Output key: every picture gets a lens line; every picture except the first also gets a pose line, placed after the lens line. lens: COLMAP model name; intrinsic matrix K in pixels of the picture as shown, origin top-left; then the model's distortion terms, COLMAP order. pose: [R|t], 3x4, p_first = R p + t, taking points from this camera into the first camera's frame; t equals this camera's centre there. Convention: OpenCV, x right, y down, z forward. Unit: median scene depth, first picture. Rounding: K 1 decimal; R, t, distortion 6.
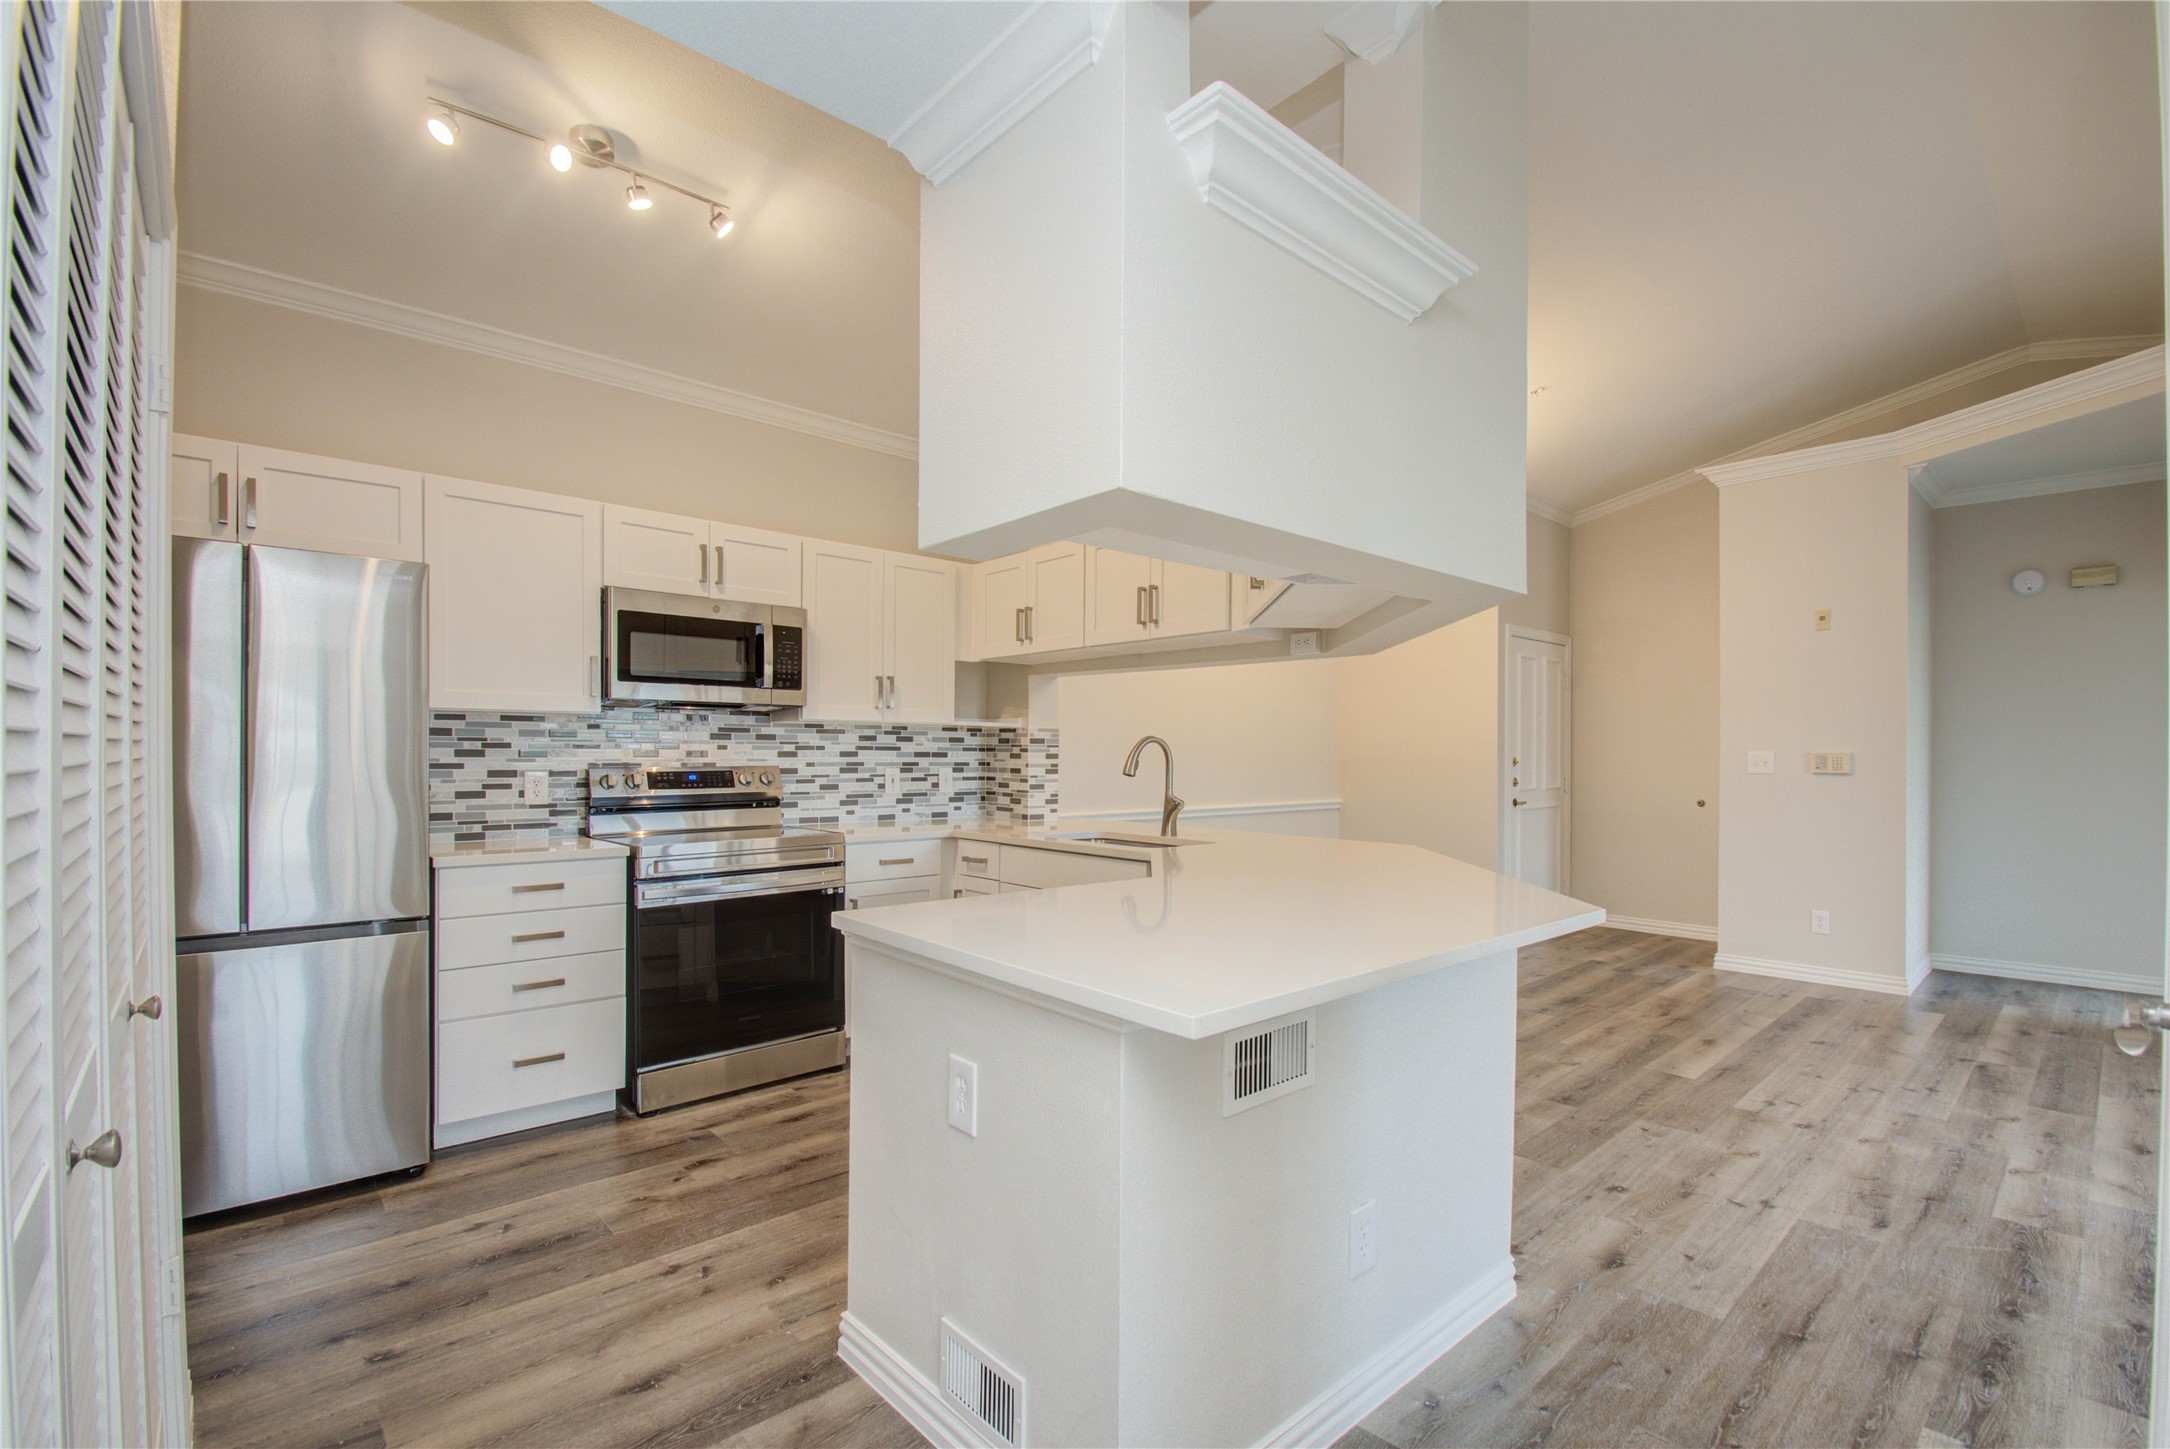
lens RADIAL K [[956.1, 0, 1103.0], [0, 956.1, 761.5], [0, 0, 1]] dist [0.015740, -0.018512]
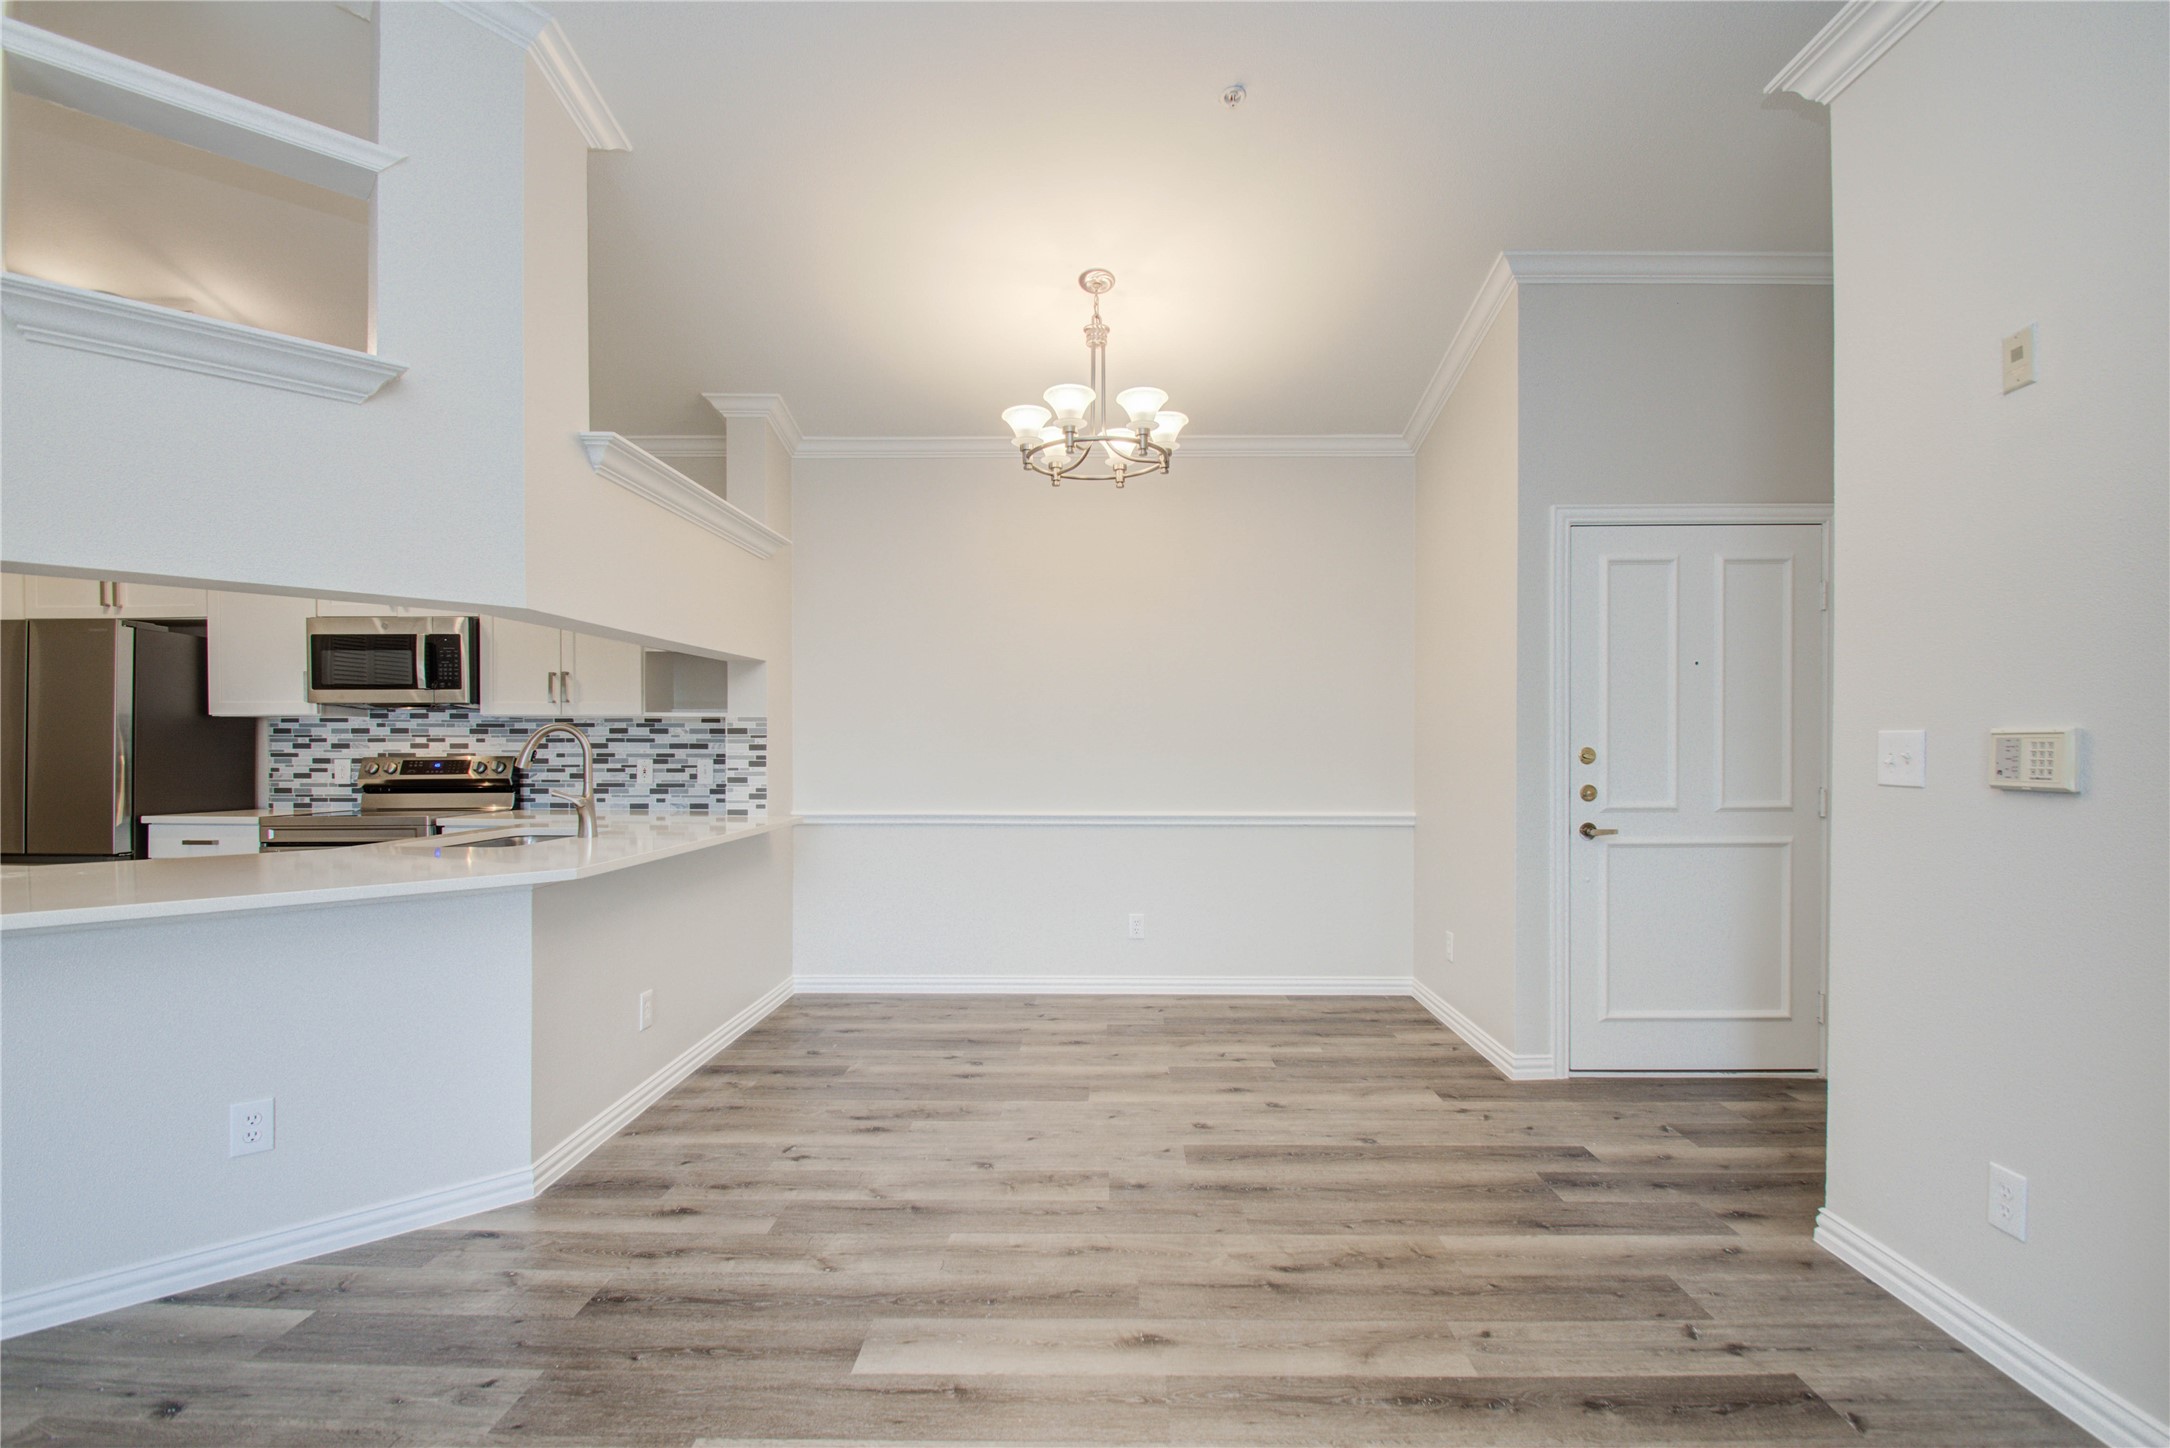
lens RADIAL K [[956.1, 0, 1103.0], [0, 956.1, 761.0], [0, 0, 1]] dist [0.015740, -0.018512]
pose [[0.727360, 0.005360, -0.686236, 0.883196], [-0.002987, 0.999985, 0.004644, 0.002601], [0.686250, -0.001328, 0.727365, 0.600728]]
